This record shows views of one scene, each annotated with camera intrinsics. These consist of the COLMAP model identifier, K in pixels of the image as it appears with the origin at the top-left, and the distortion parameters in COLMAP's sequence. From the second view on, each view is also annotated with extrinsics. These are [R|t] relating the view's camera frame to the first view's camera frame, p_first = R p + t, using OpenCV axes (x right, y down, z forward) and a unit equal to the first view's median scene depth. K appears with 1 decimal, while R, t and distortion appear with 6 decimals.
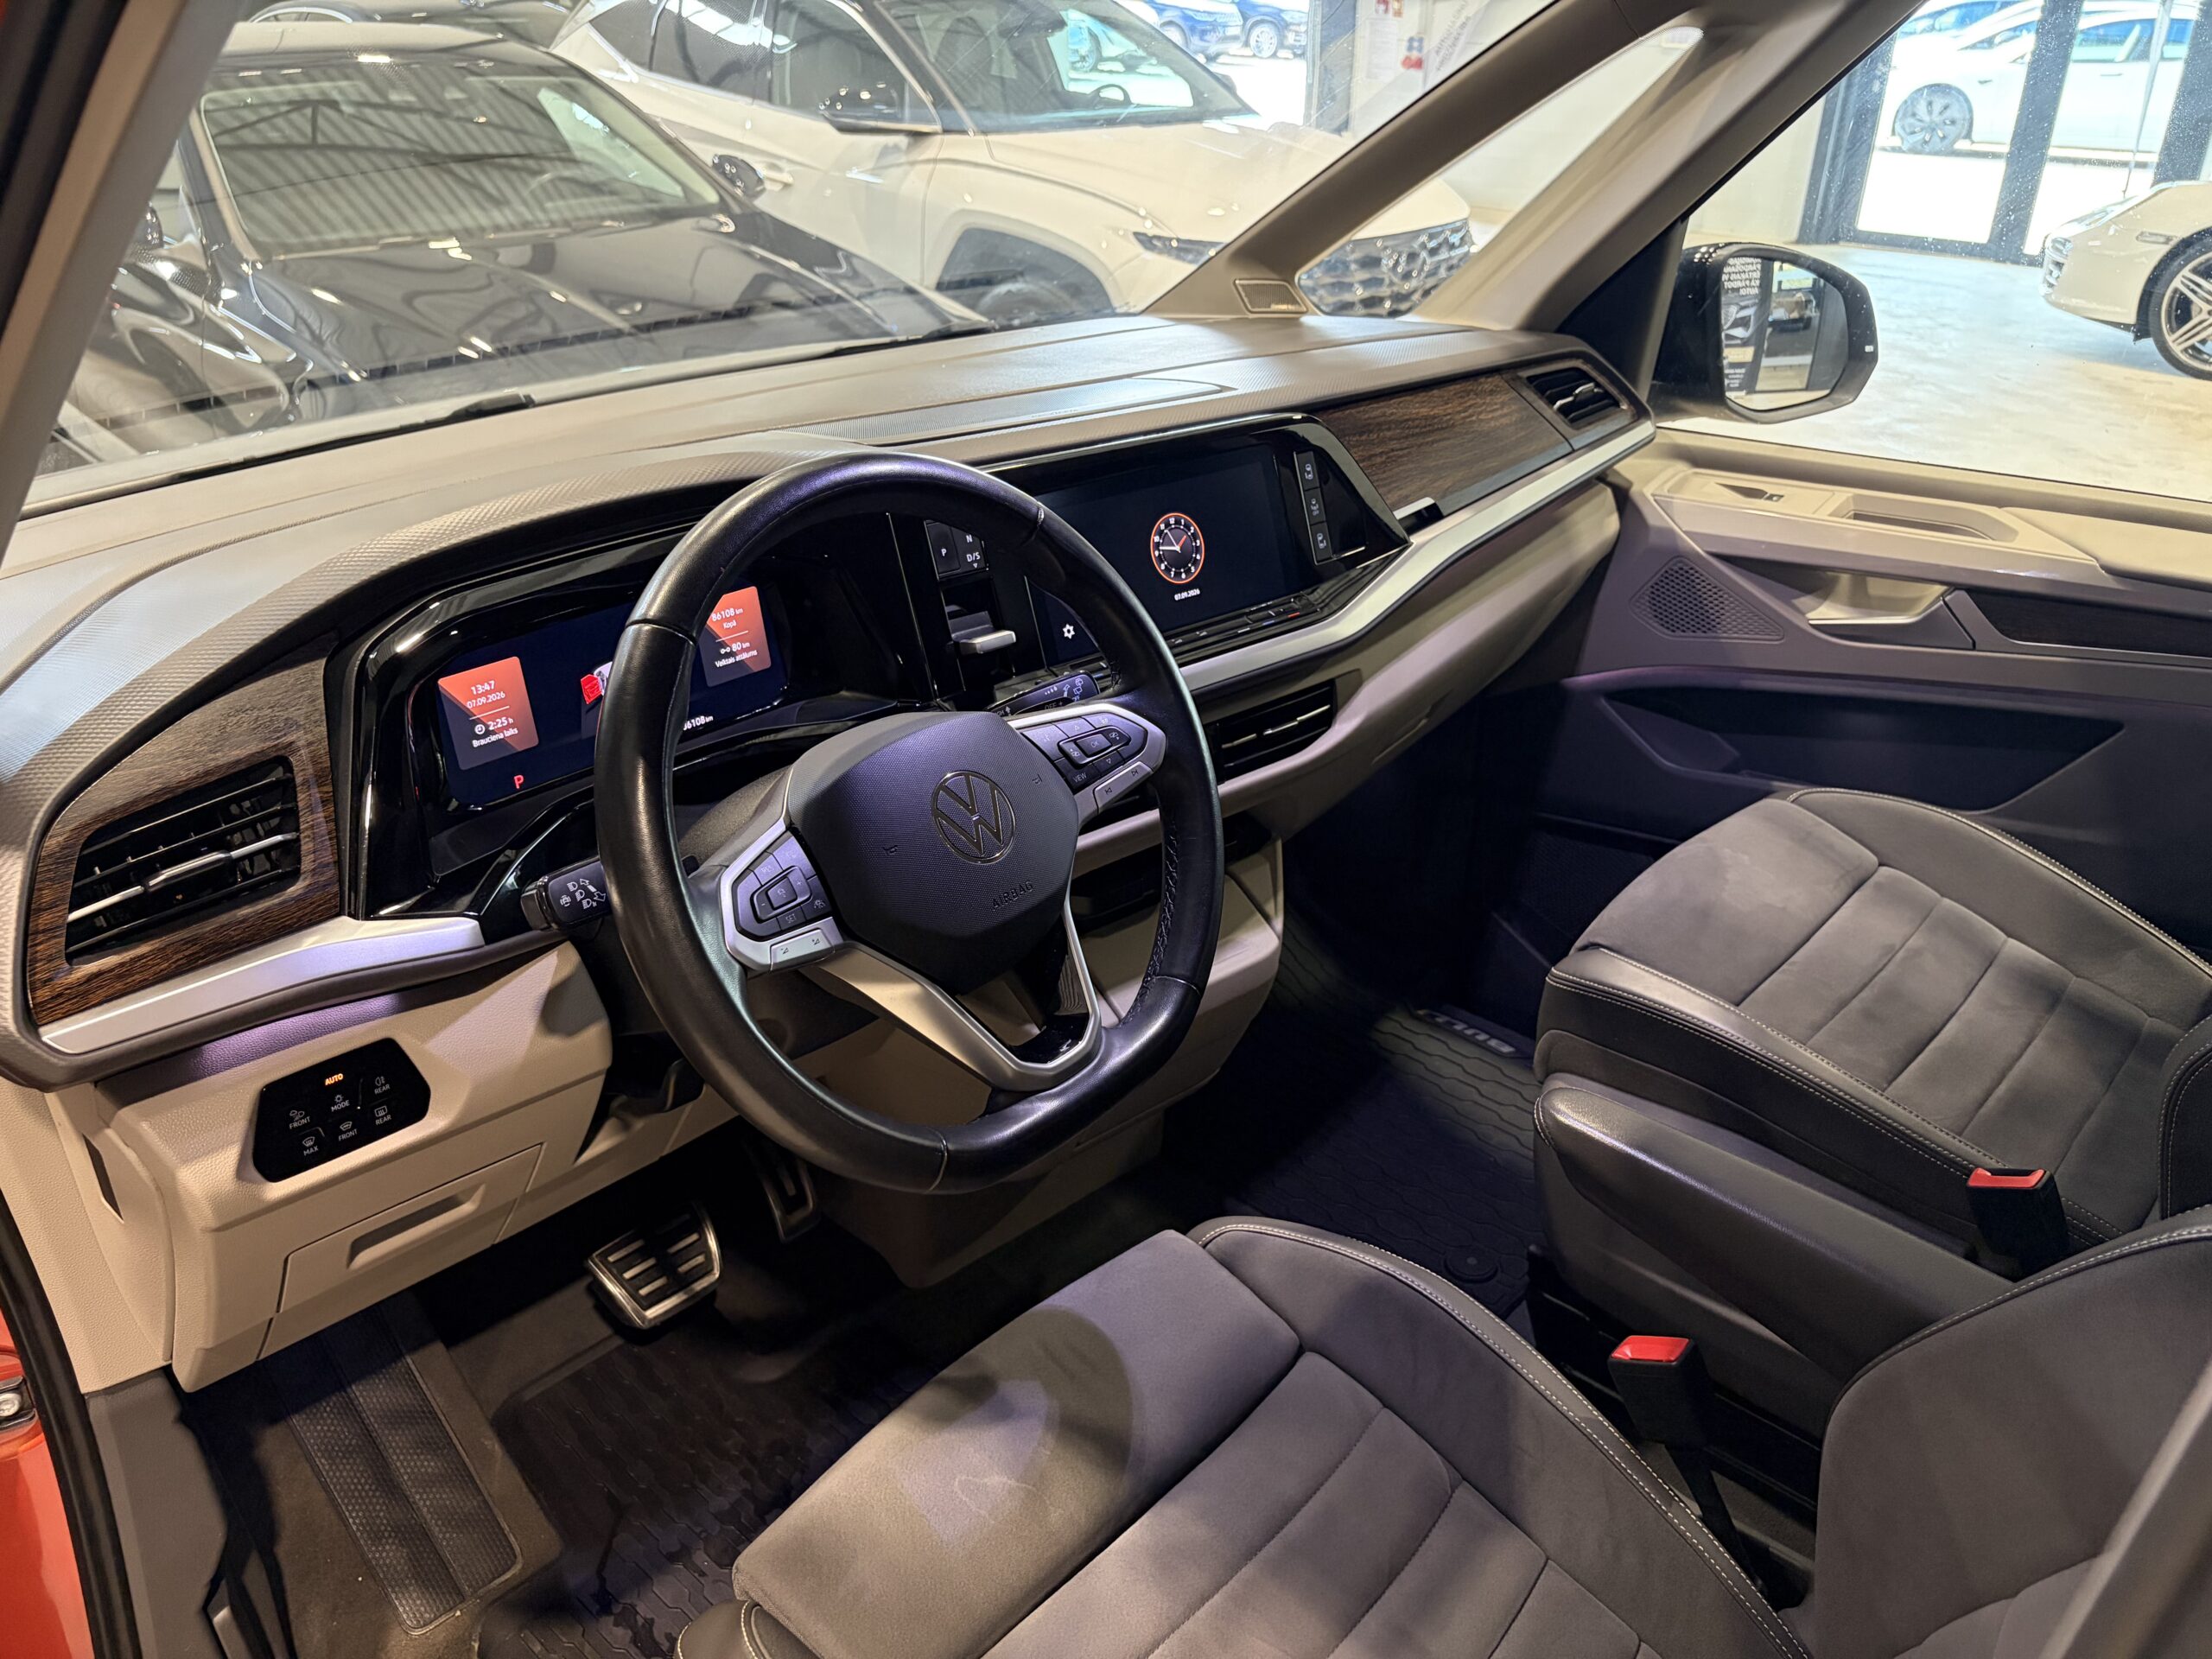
lens RADIAL K [[1661.2, 0, 1106.0], [0, 1661.2, 829.5], [0, 0, 1]] dist [0.040391, -0.066102]
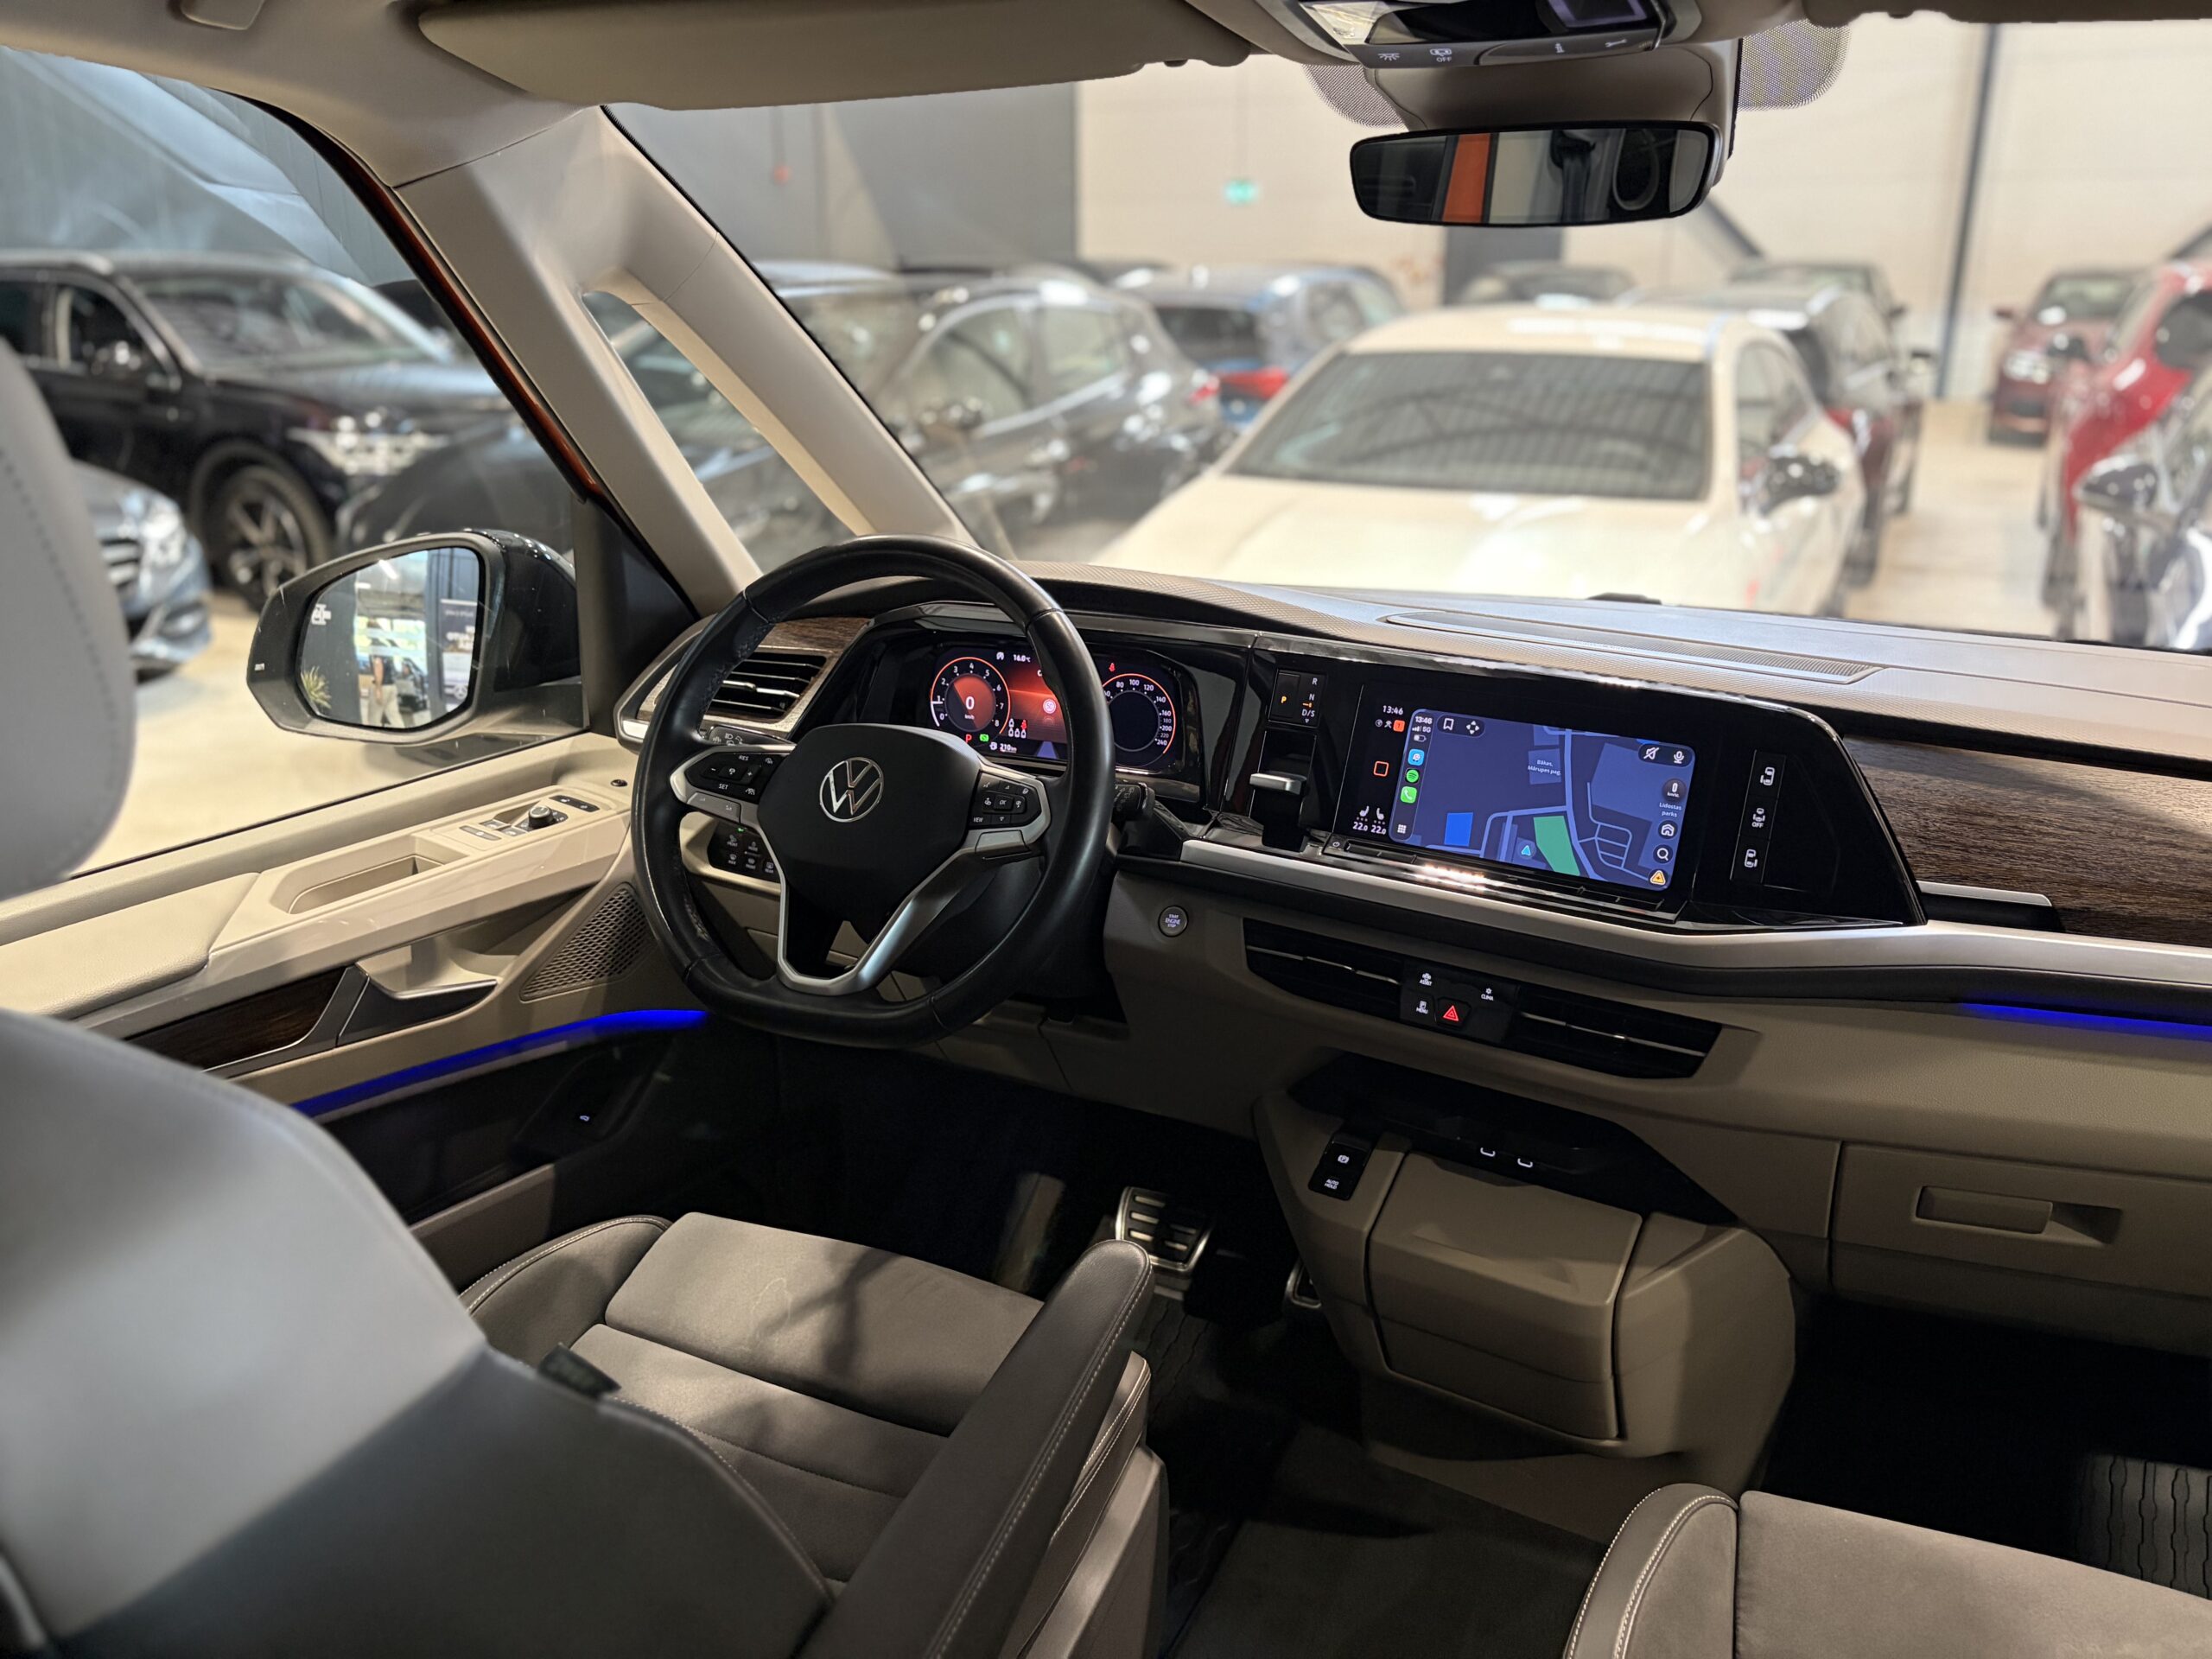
lens RADIAL K [[1676.4, 0, 1100.4], [0, 1676.4, 825.4], [0, 0, 1]] dist [0.033920, -0.005358]
pose [[0.291334, 0.292332, -0.910860, 0.716072], [-0.431842, 0.889814, 0.147454, -0.156513], [0.853602, 0.350390, 0.385475, 0.364836]]
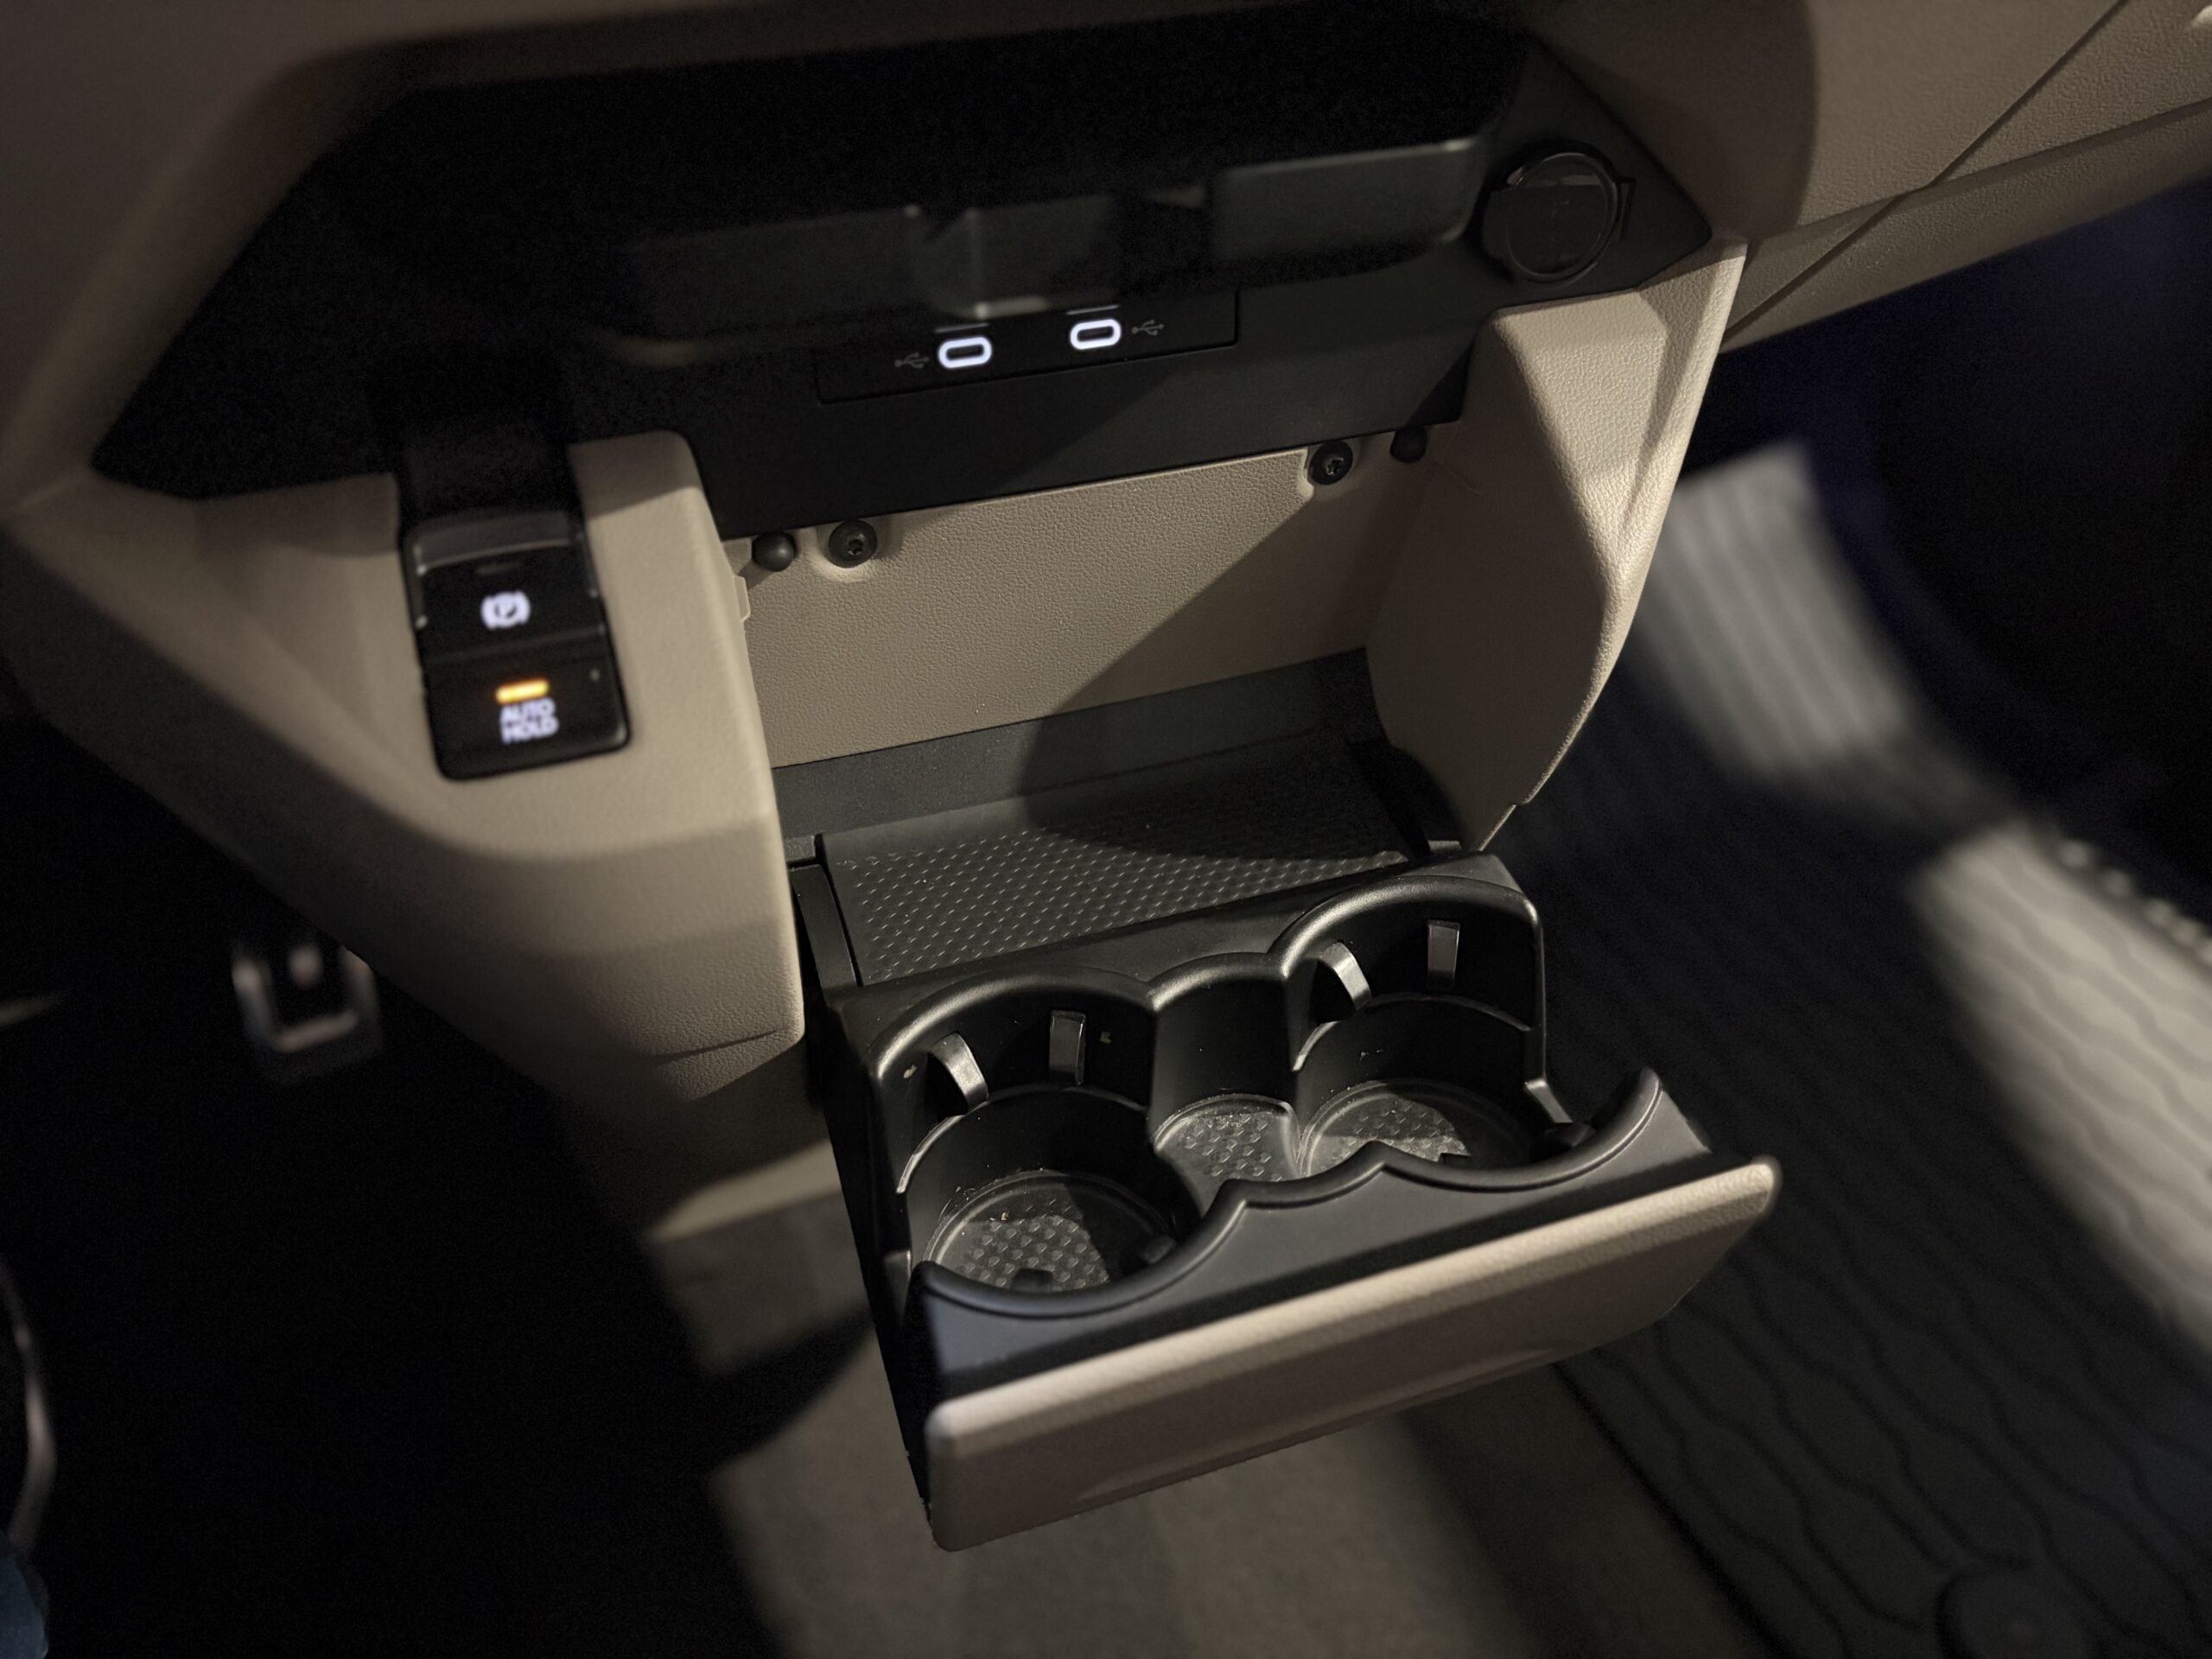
lens RADIAL K [[1708.6, 0, 1101.3], [0, 1708.6, 830.3], [0, 0, 1]] dist [0.009605, -0.003212]
pose [[0.927815, 0.241547, -0.284278, 0.112489], [-0.165203, 0.949309, 0.267431, 0.039685], [0.334465, -0.201163, 0.920688, 0.709509]]
